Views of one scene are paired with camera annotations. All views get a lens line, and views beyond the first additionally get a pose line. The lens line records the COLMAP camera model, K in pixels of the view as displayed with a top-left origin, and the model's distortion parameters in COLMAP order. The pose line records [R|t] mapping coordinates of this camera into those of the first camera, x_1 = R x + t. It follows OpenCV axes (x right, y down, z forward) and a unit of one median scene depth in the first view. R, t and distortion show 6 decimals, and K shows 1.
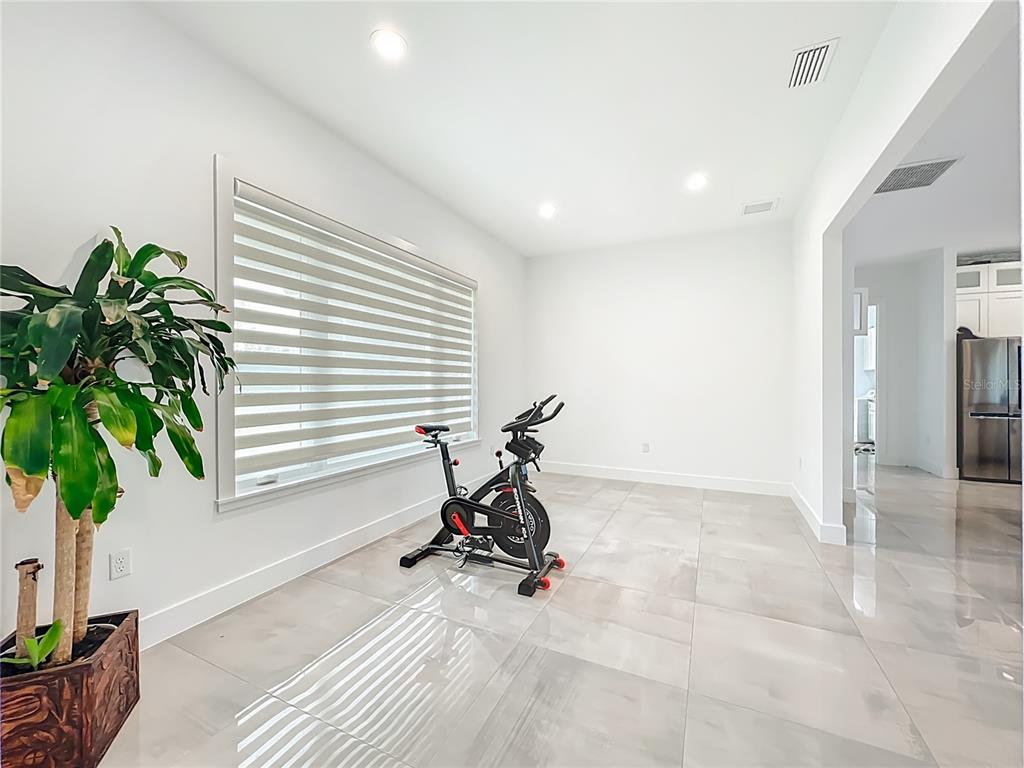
lens RADIAL K [[414.2, 0, 512.8], [0, 414.2, 384.6], [0, 0, 1]] dist [-0.003139, 0.000270]
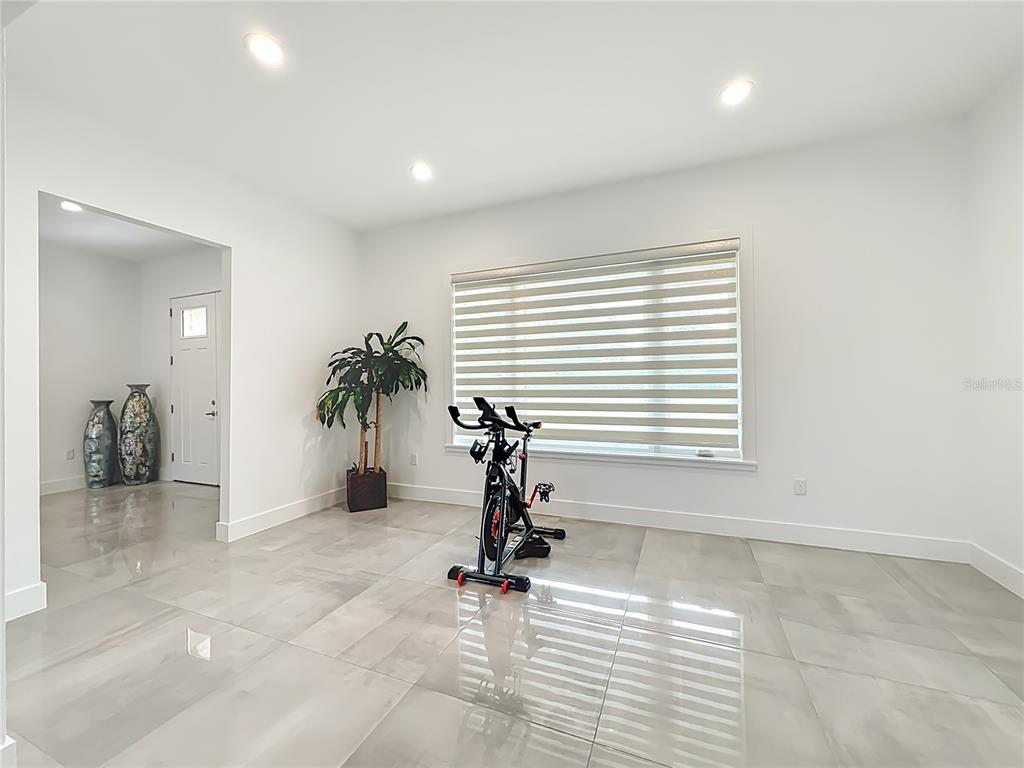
lens RADIAL K [[414.2, 0, 510.1], [0, 414.2, 379.7], [0, 0, 1]] dist [-0.003139, 0.000270]
pose [[0.041067, -0.006088, -0.999138, 0.779907], [0.014725, 0.999877, -0.005487, -0.011290], [0.999048, -0.014487, 0.041152, 0.749477]]
